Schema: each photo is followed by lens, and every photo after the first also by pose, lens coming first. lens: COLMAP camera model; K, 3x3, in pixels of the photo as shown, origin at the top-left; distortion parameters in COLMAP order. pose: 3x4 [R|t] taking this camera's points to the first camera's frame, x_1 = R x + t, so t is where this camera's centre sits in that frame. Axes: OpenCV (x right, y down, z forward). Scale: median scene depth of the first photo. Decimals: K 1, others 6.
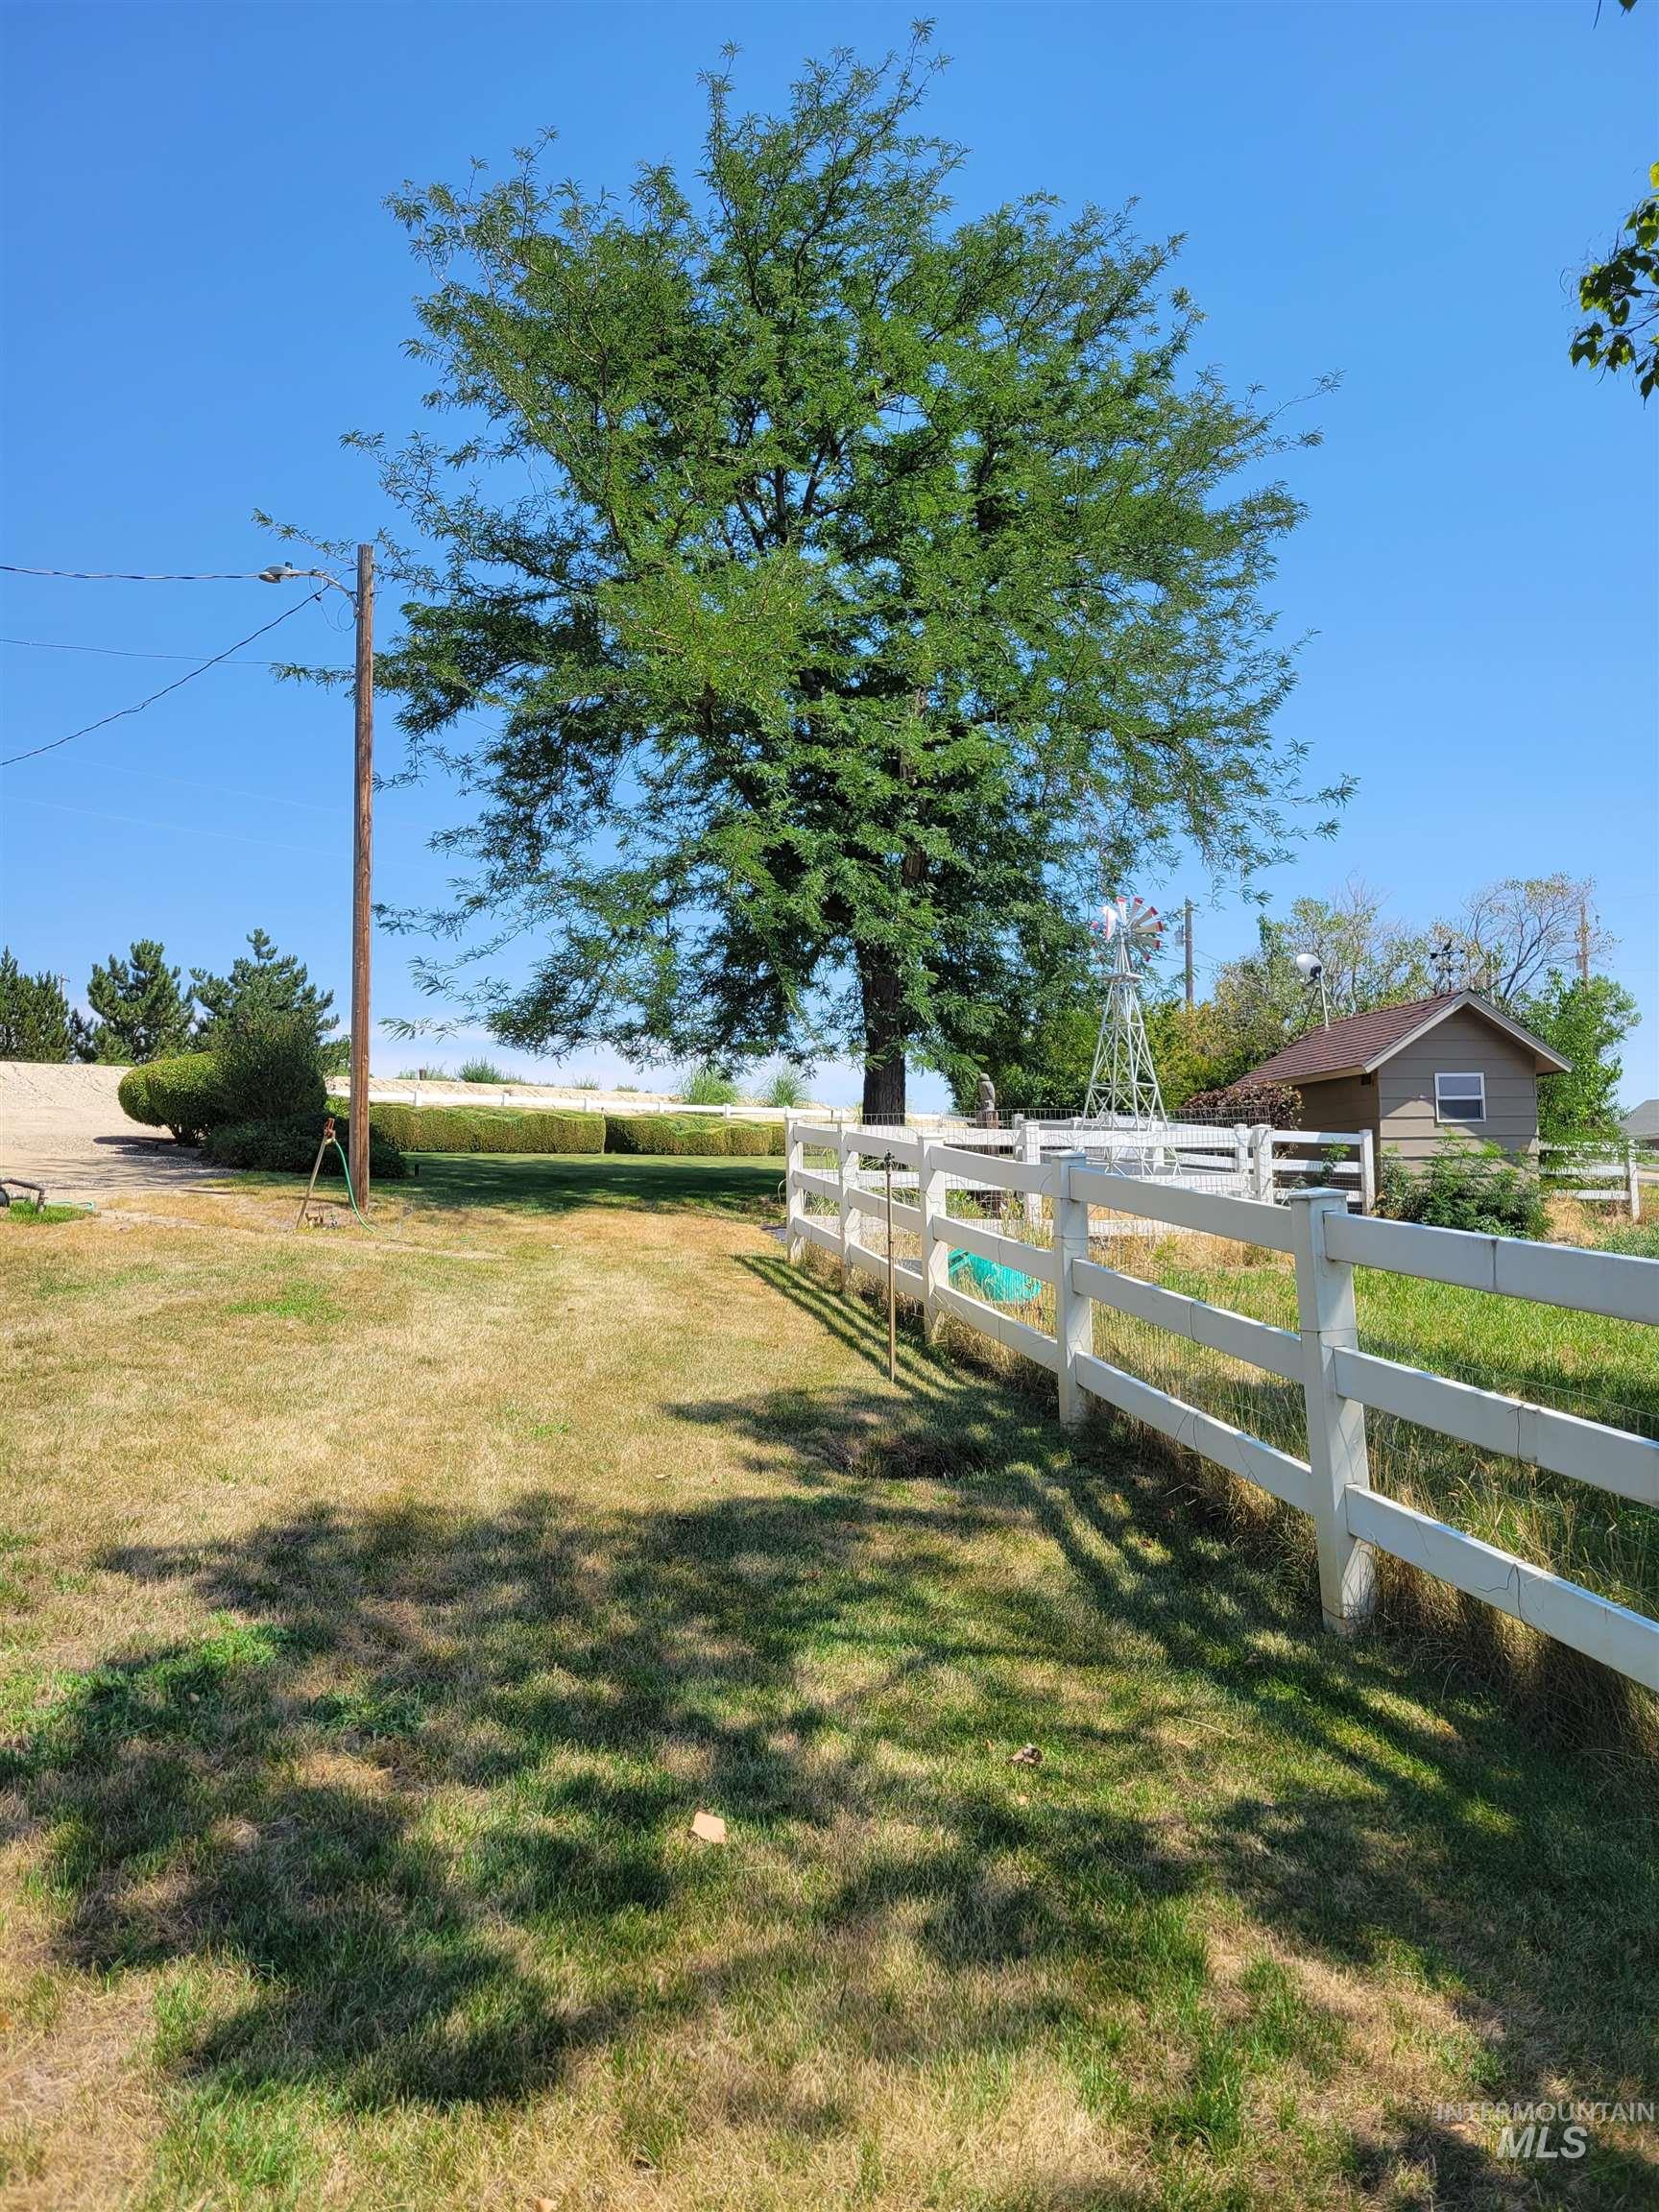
lens RADIAL K [[1660.7, 0, 845.2], [0, 1660.7, 1095.3], [0, 0, 1]] dist [0.051337, -0.032662]
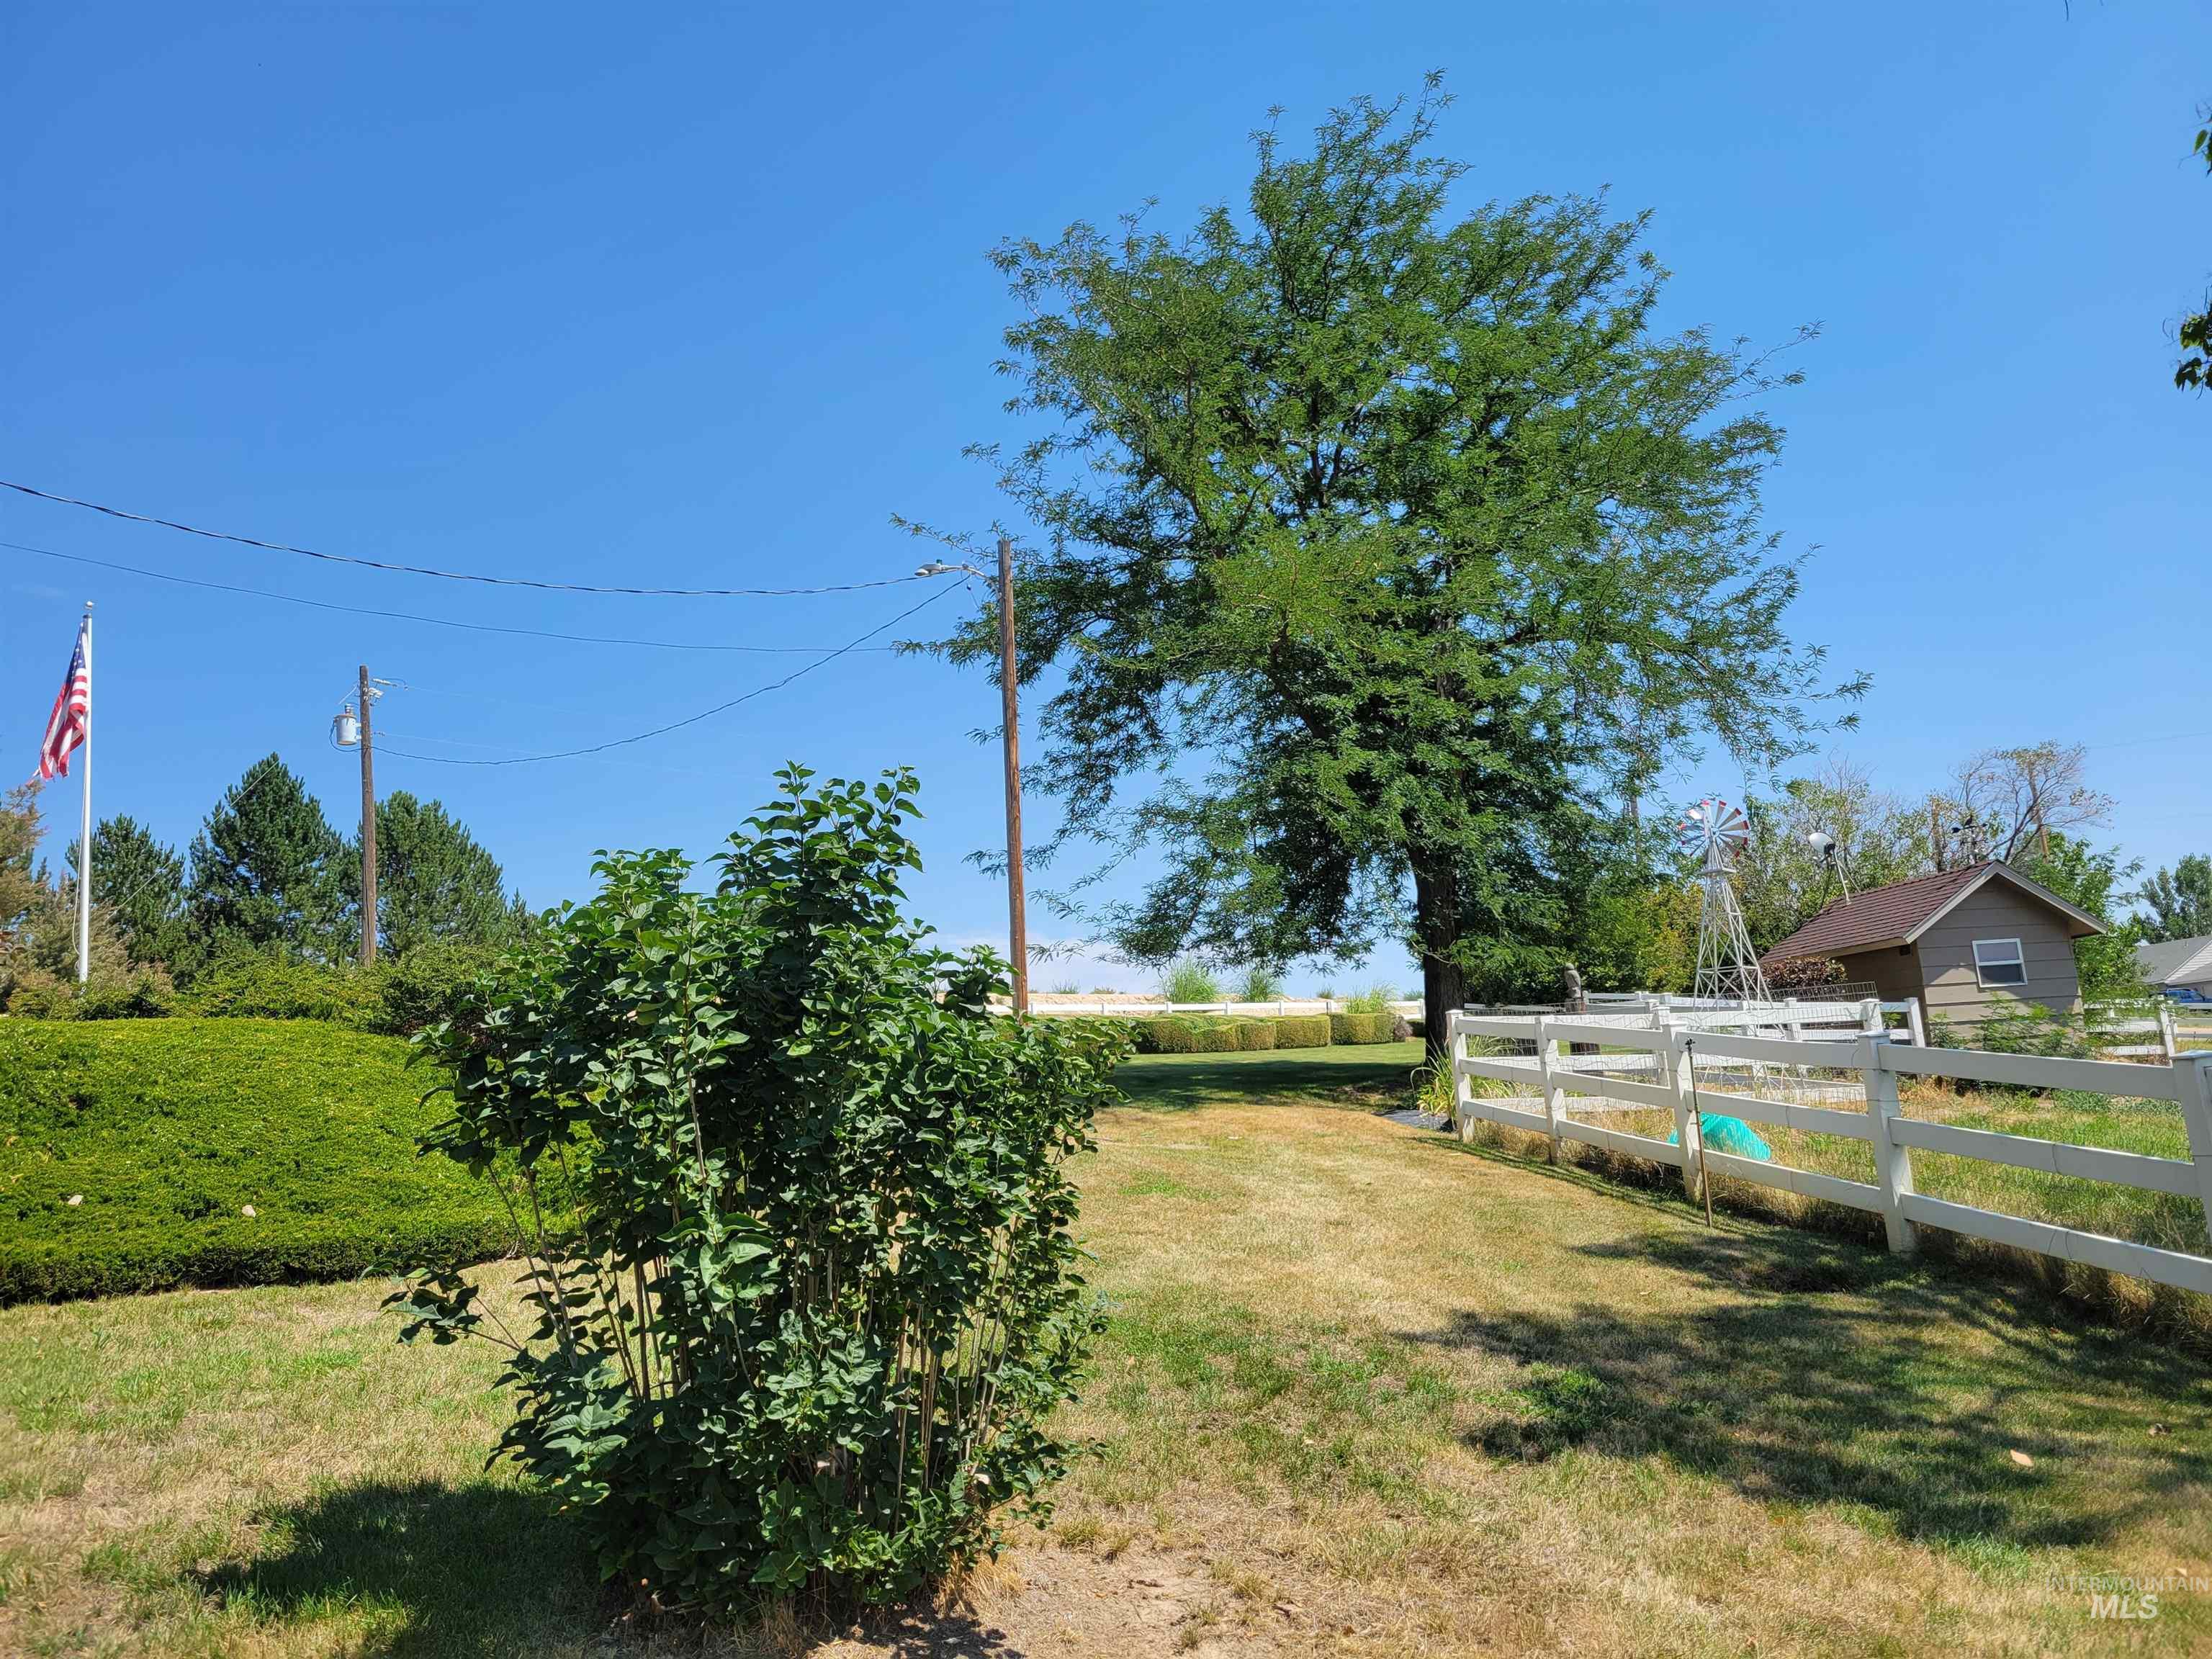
lens RADIAL K [[1660.7, 0, 1115.3], [0, 1660.7, 791.3], [0, 0, 1]] dist [0.051337, -0.032662]
pose [[0.995949, -0.059198, -0.067679, -0.113554], [0.050831, 0.991558, -0.119281, -0.008063], [0.074169, 0.115358, 0.990551, -0.108588]]
